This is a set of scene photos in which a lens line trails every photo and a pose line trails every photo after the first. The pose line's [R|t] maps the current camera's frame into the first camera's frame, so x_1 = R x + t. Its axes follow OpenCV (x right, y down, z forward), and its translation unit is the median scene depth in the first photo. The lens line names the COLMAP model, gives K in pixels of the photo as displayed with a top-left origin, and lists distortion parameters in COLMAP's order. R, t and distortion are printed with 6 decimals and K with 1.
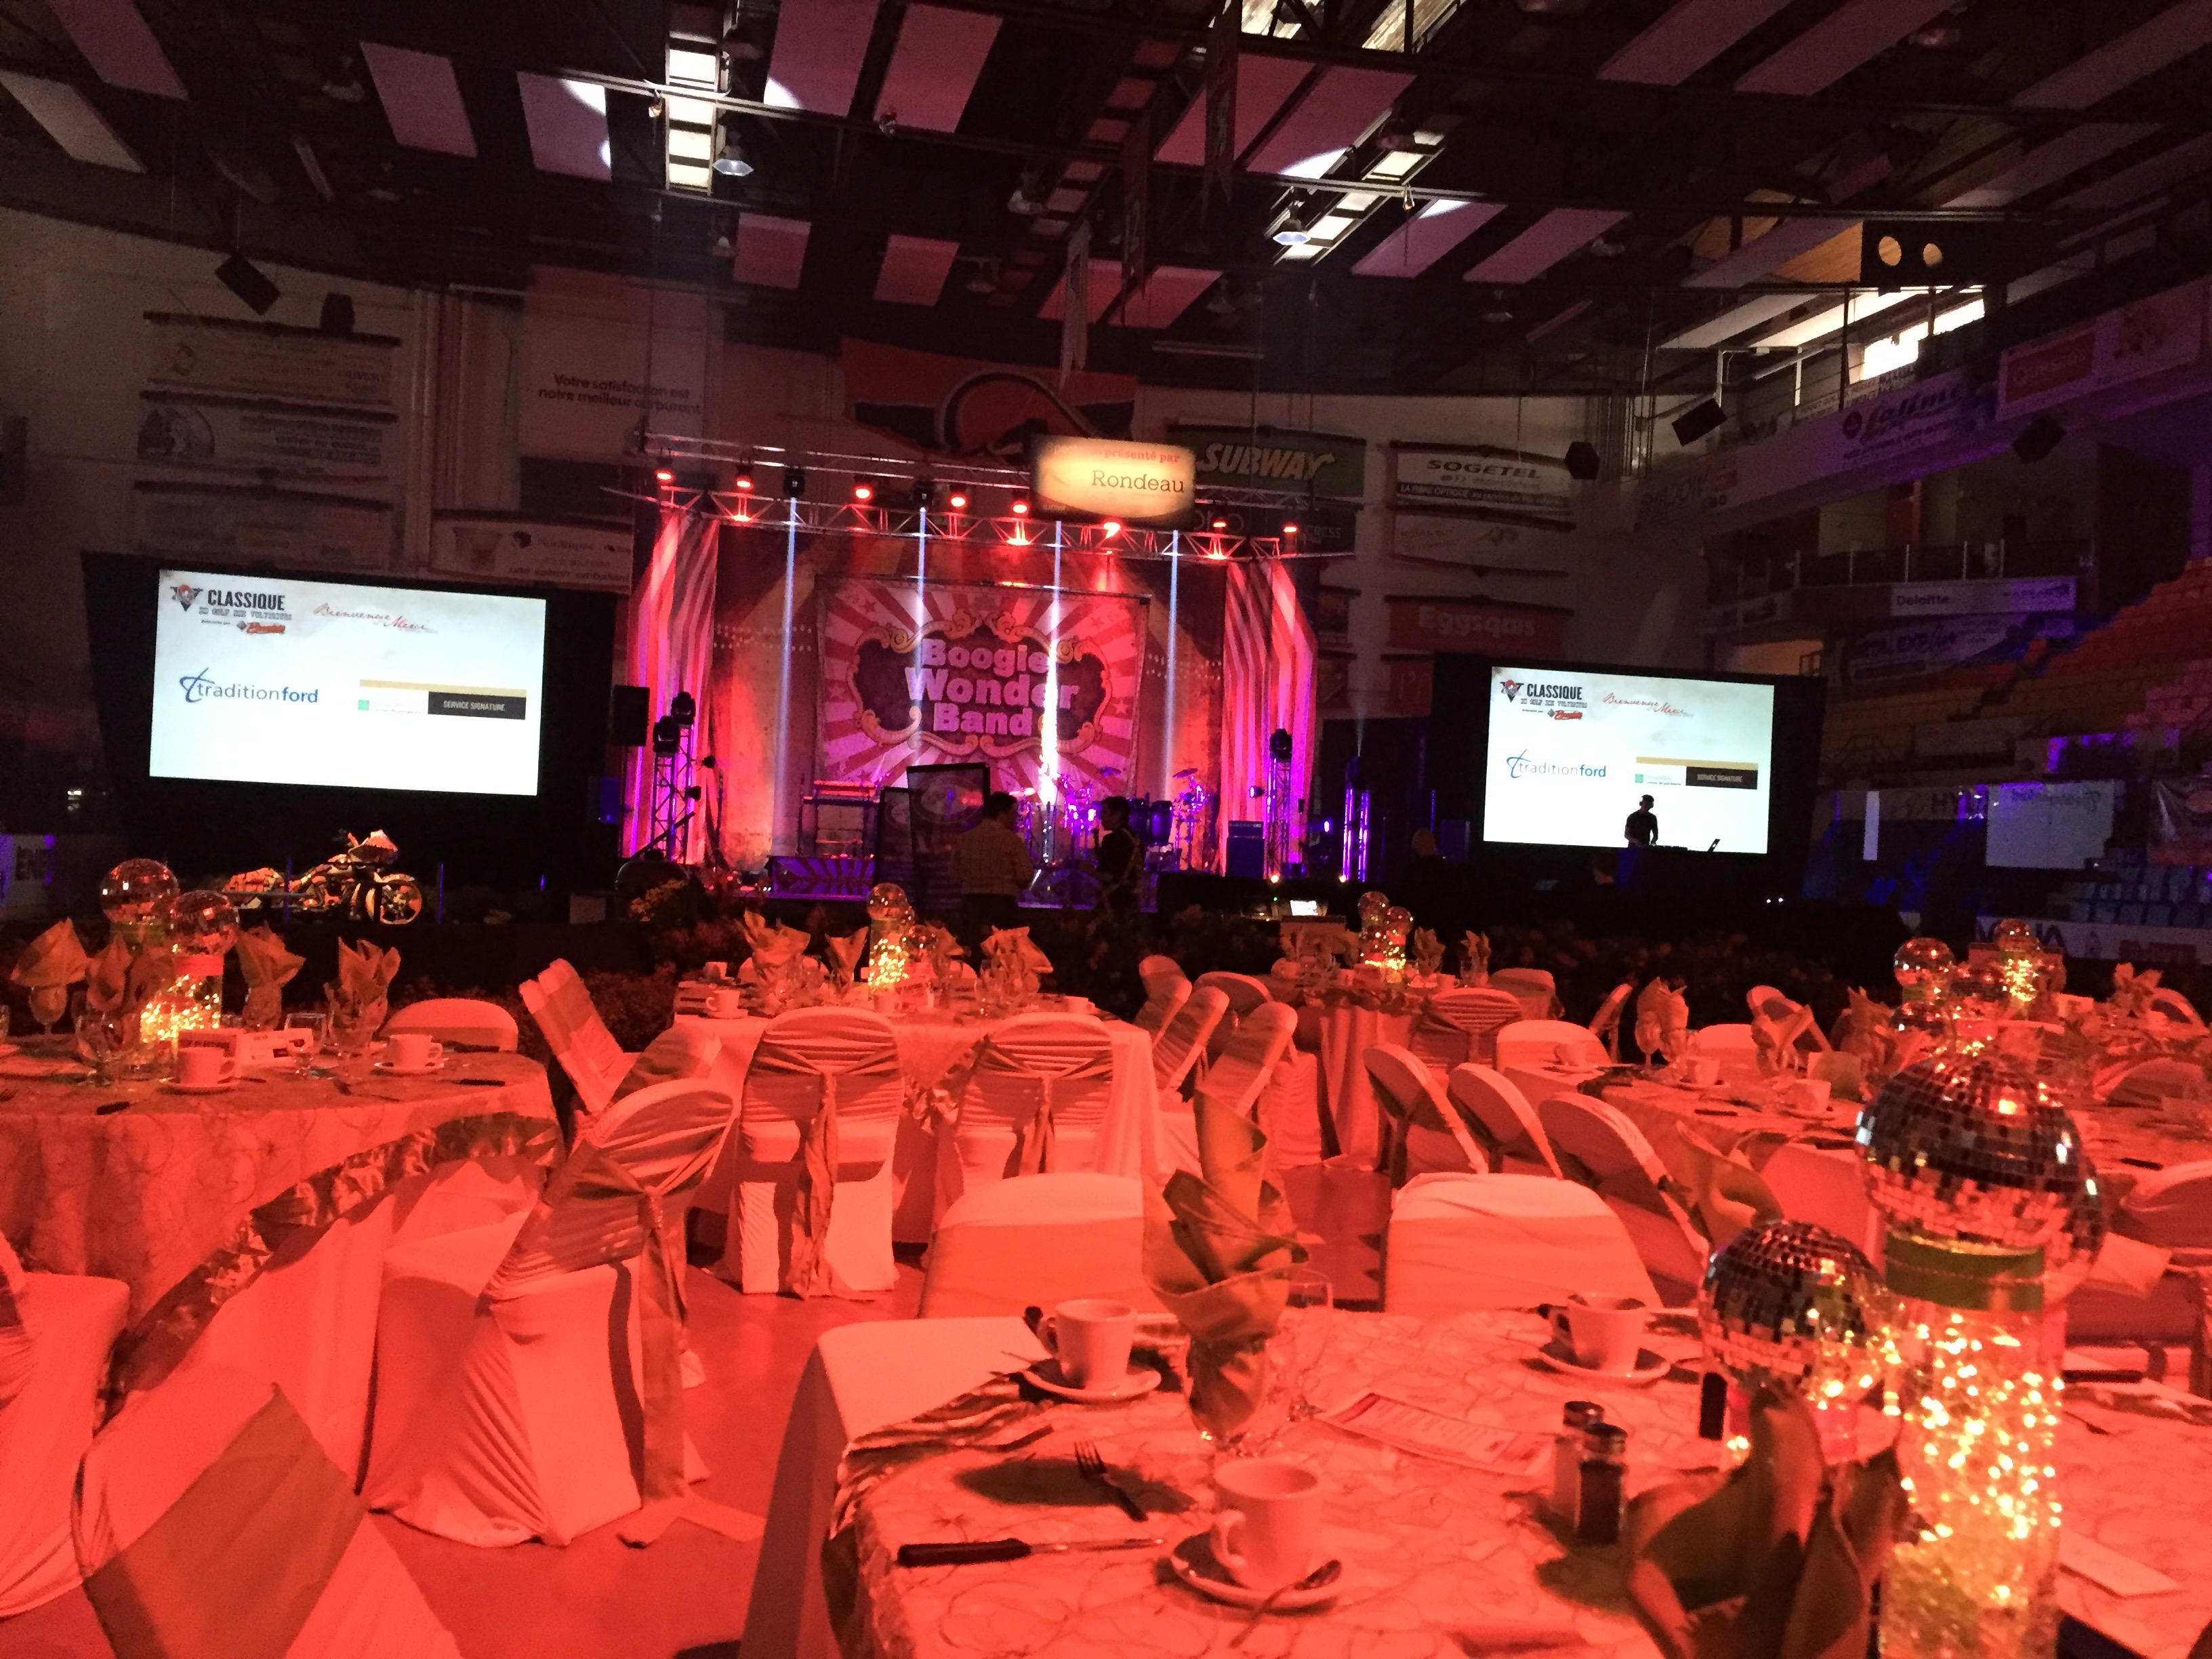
lens RADIAL K [[1881.8, 0, 1106.0], [0, 1881.8, 829.5], [0, 0, 1]] dist [0.092808, -0.120702]
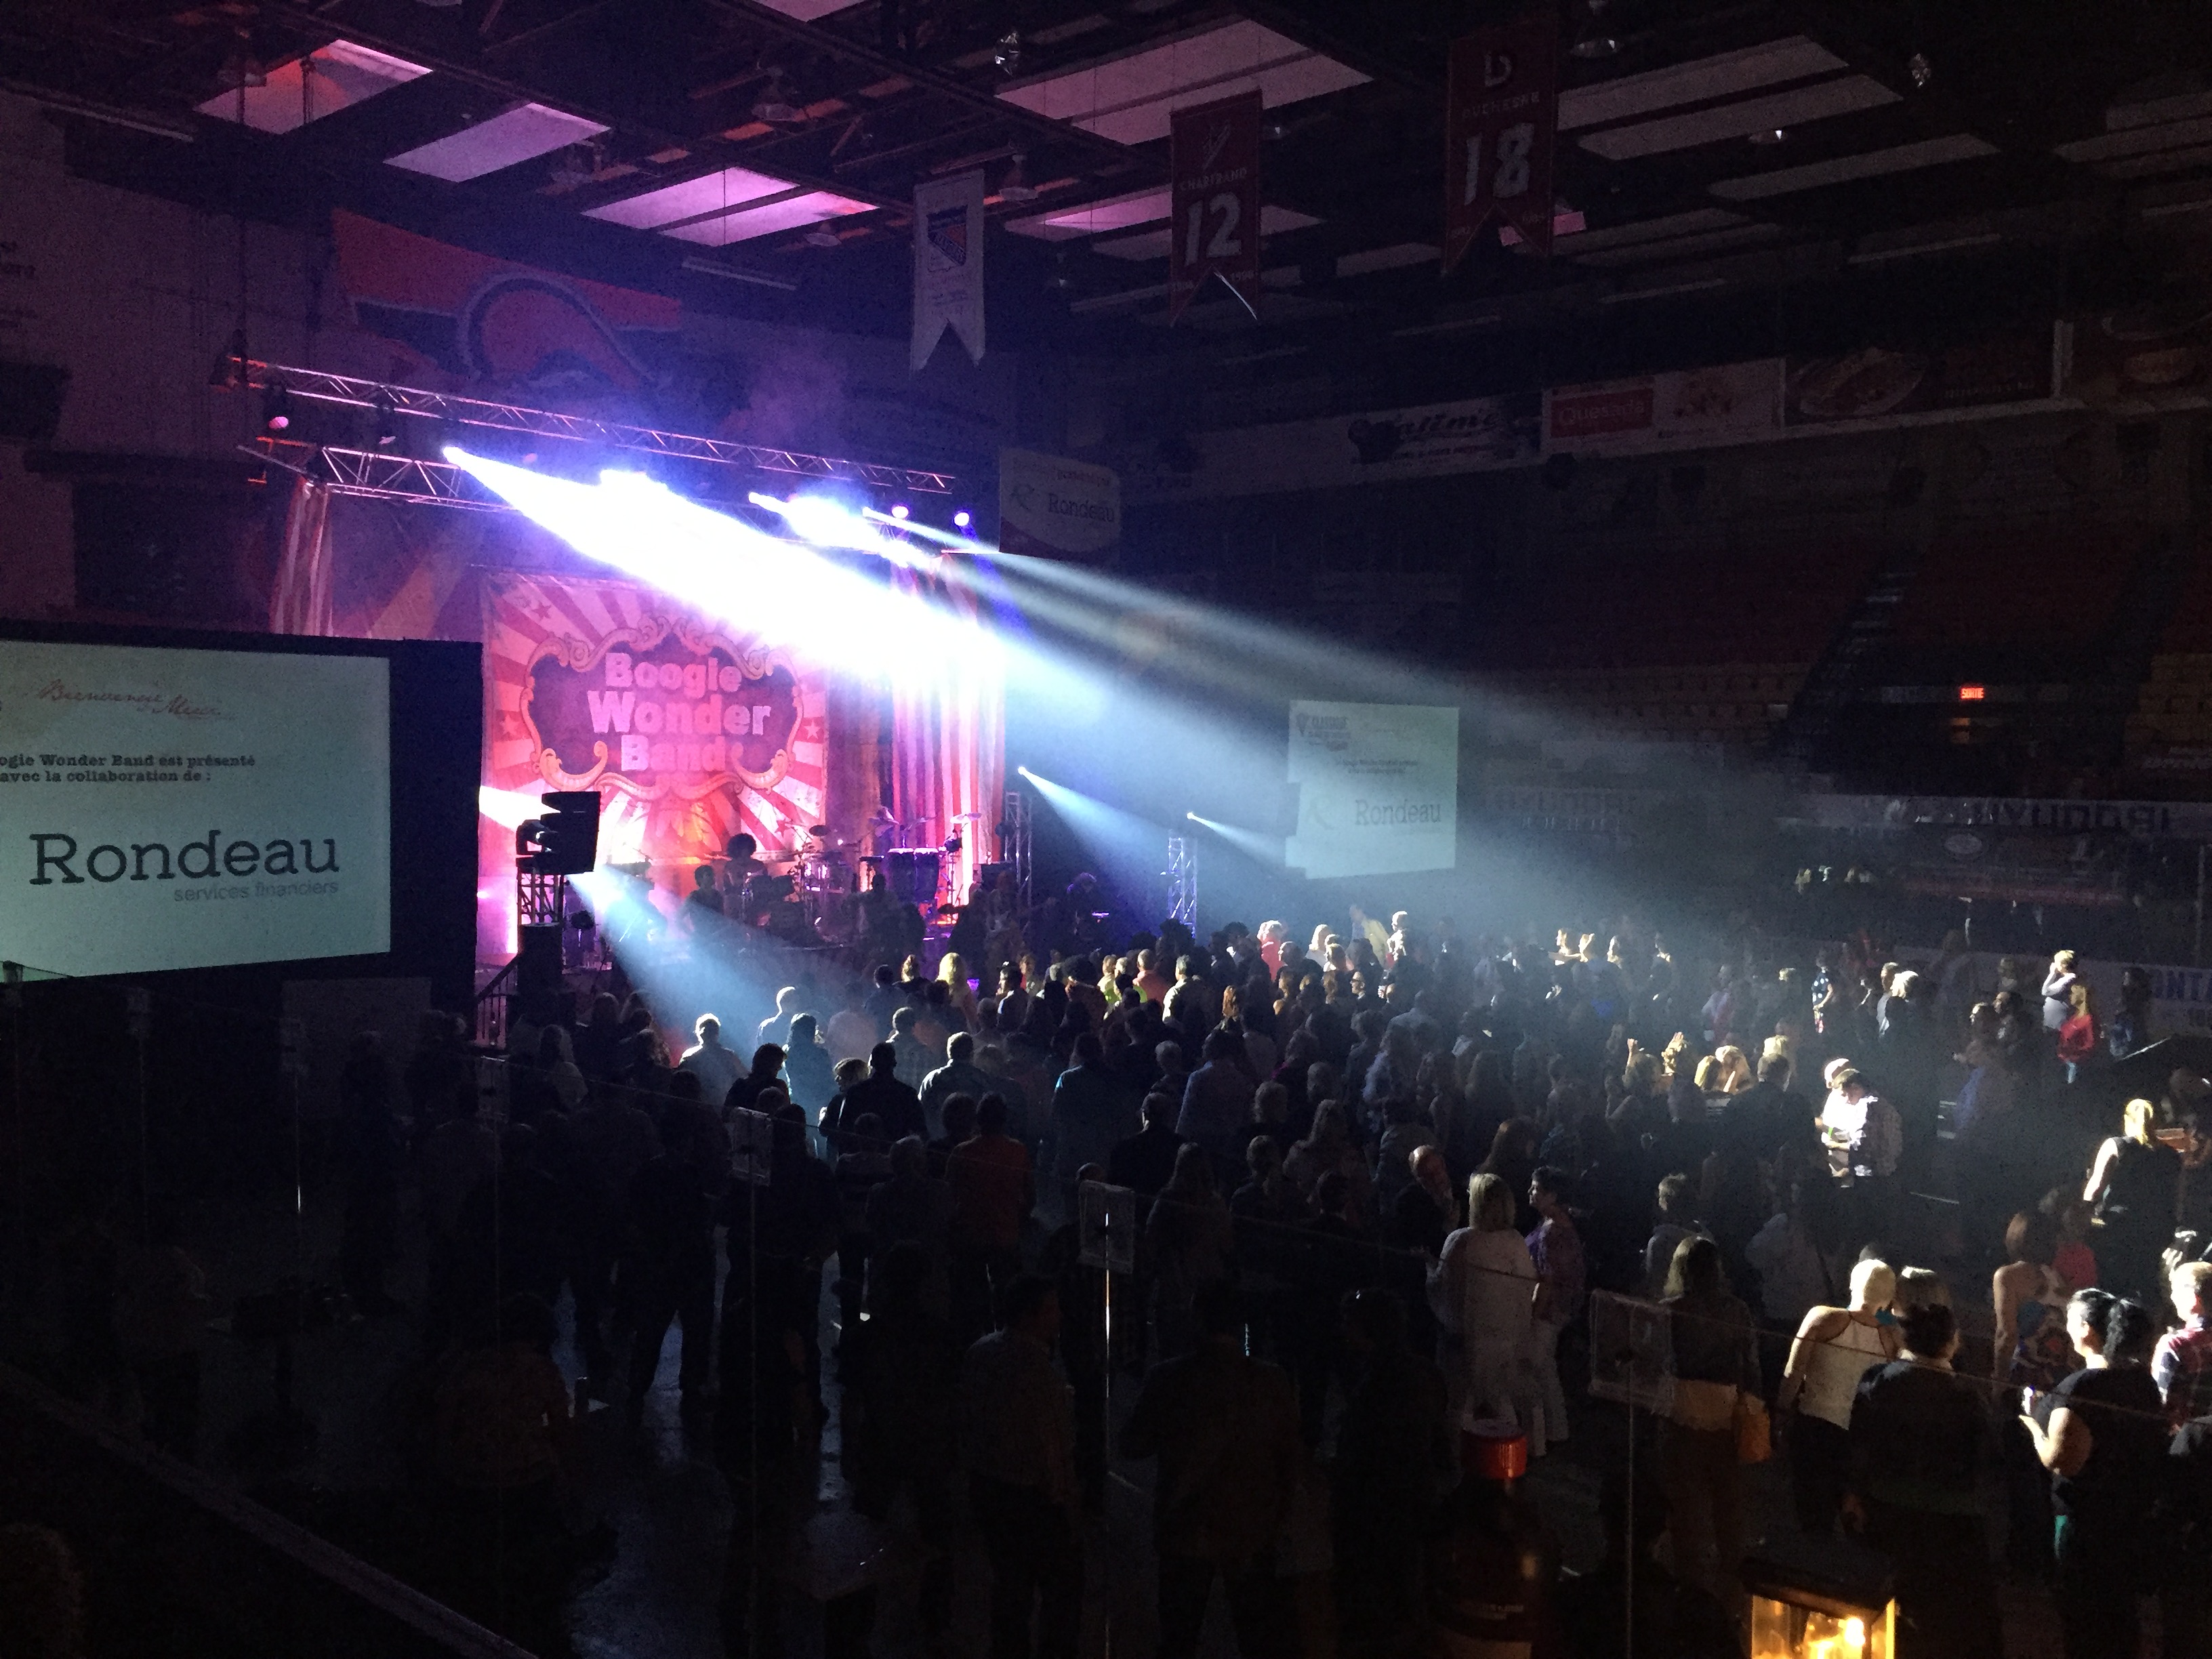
lens RADIAL K [[1881.8, 0, 1106.0], [0, 1881.8, 829.5], [0, 0, 1]] dist [0.092808, -0.120702]
pose [[0.807166, -0.059596, 0.587309, -0.388460], [0.012552, 0.996399, 0.083857, -0.090974], [-0.590191, -0.060315, 0.805007, 0.249658]]
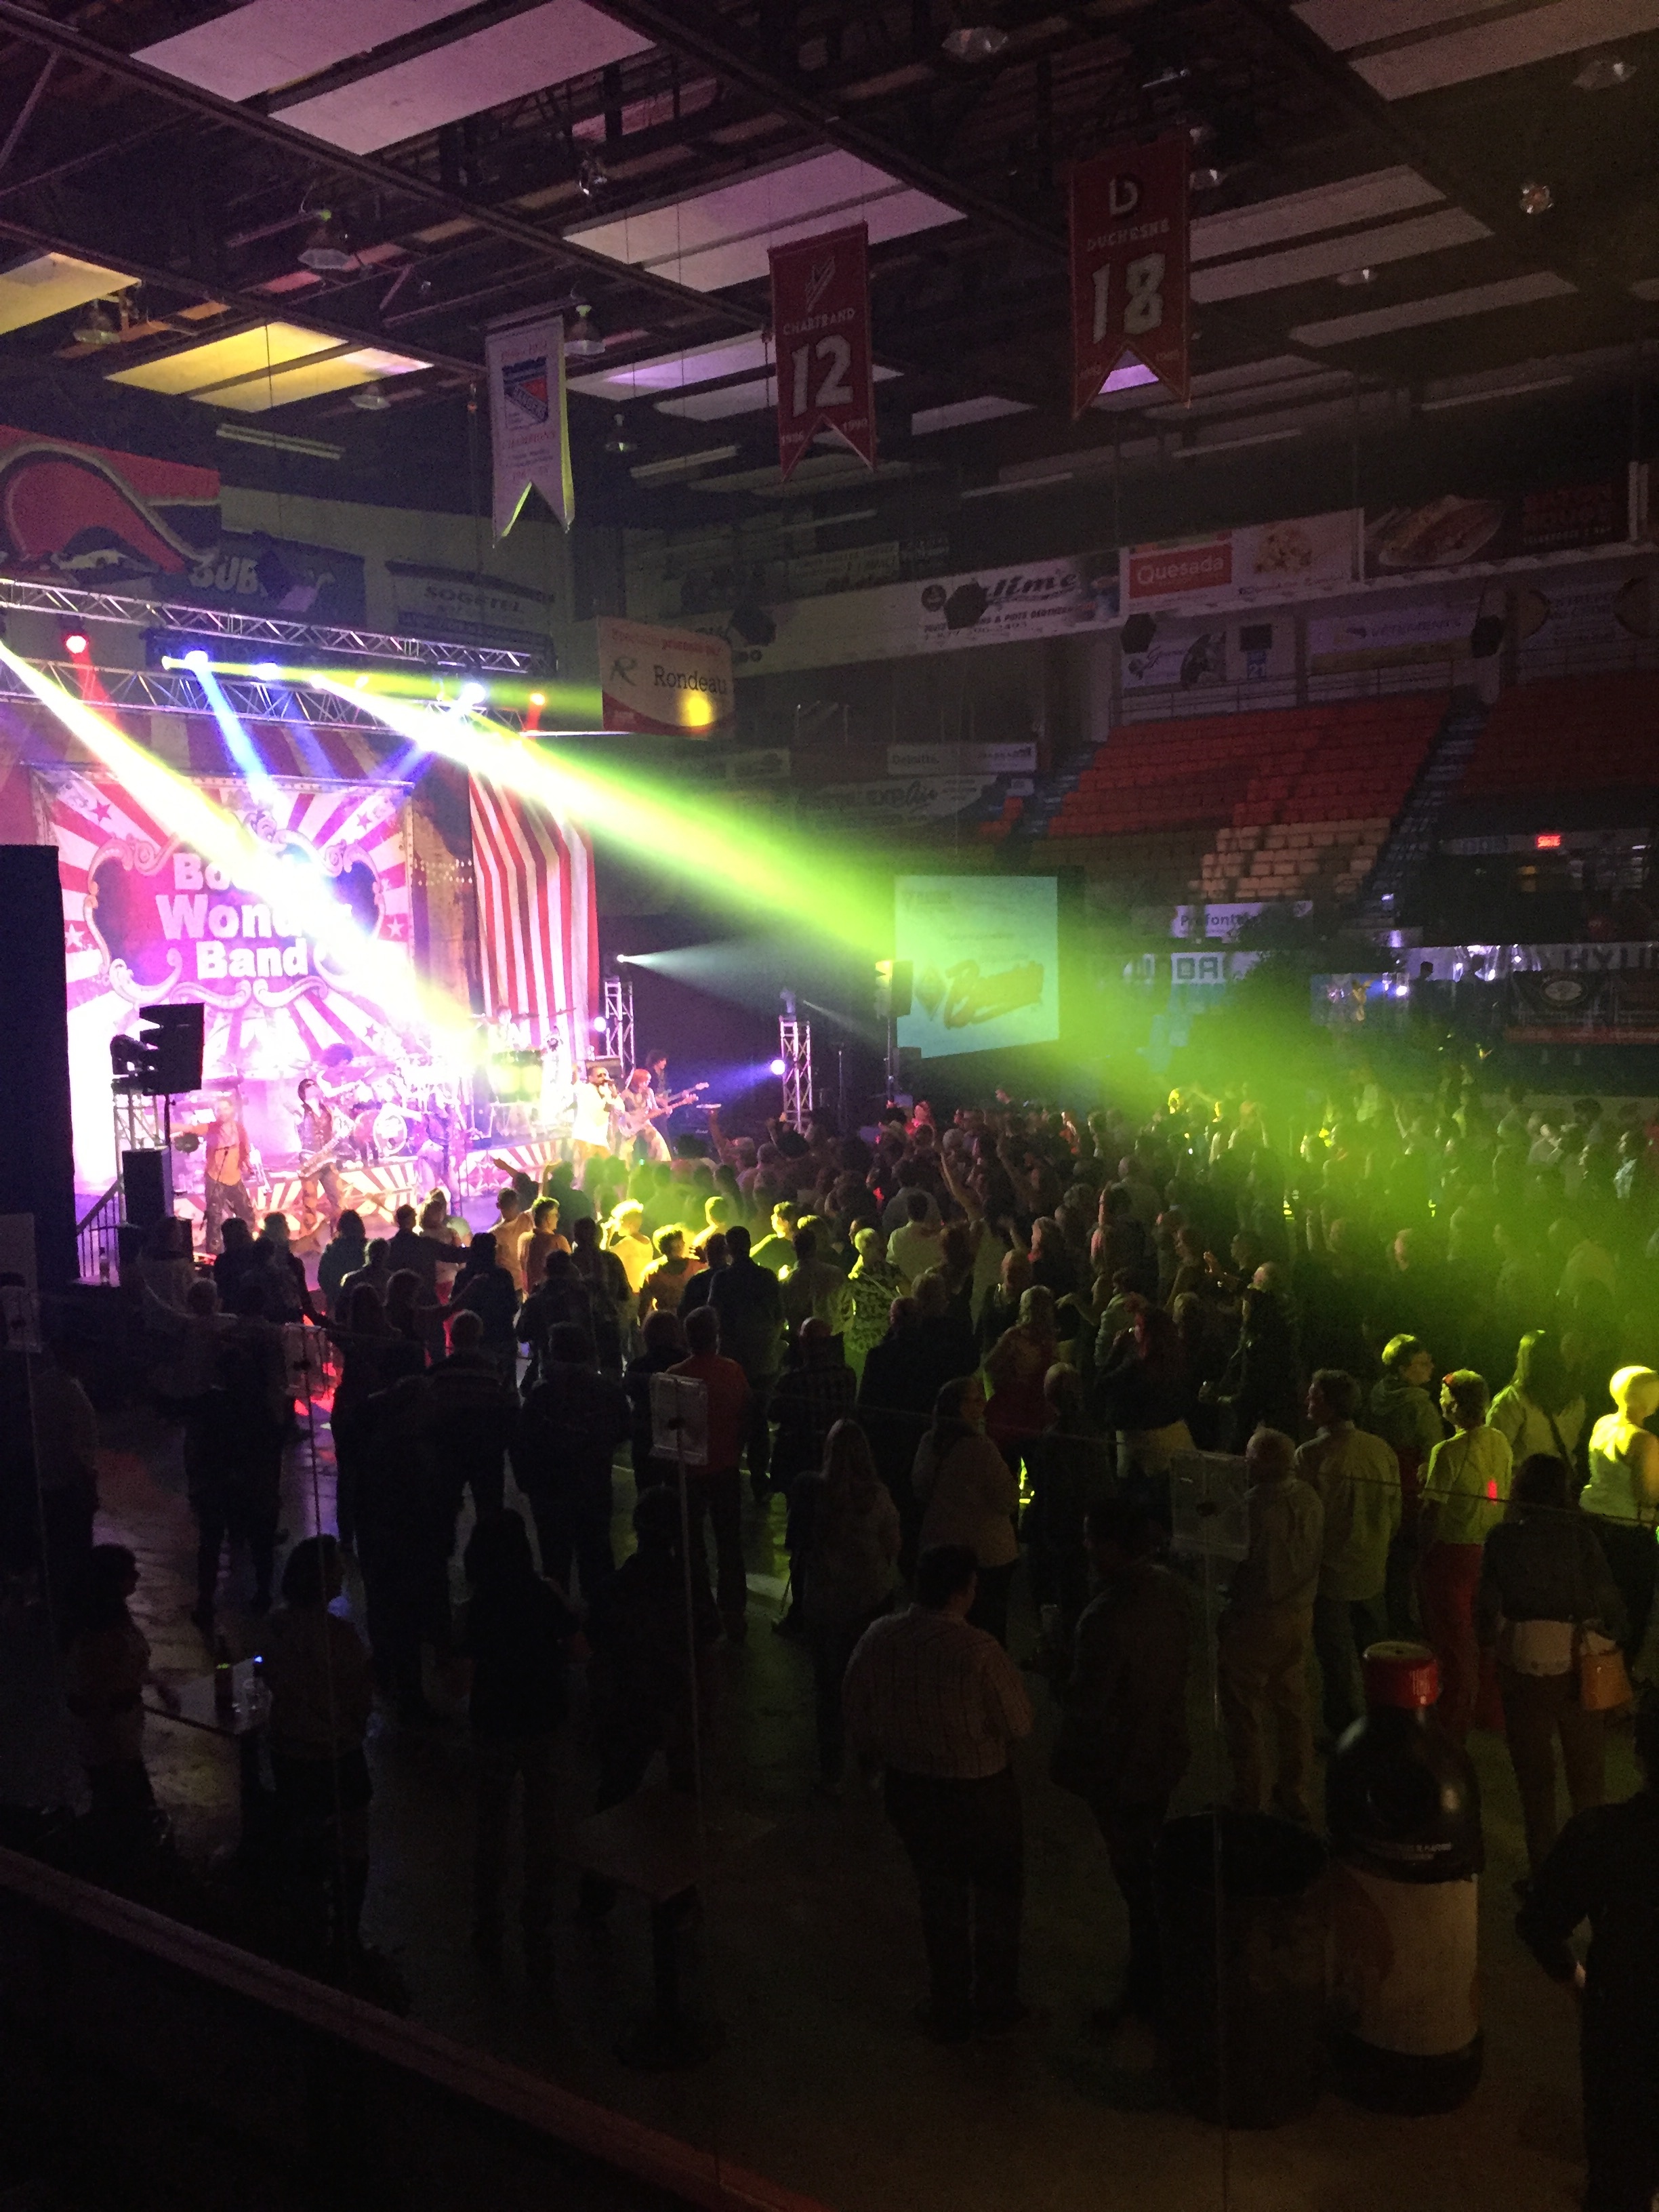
lens RADIAL K [[1881.8, 0, 829.5], [0, 1881.8, 1106.0], [0, 0, 1]] dist [0.092808, -0.120702]
pose [[0.744221, -0.129202, 0.655318, -0.395652], [0.052327, 0.989376, 0.135639, -0.090664], [-0.665881, -0.066654, 0.743075, 0.285877]]
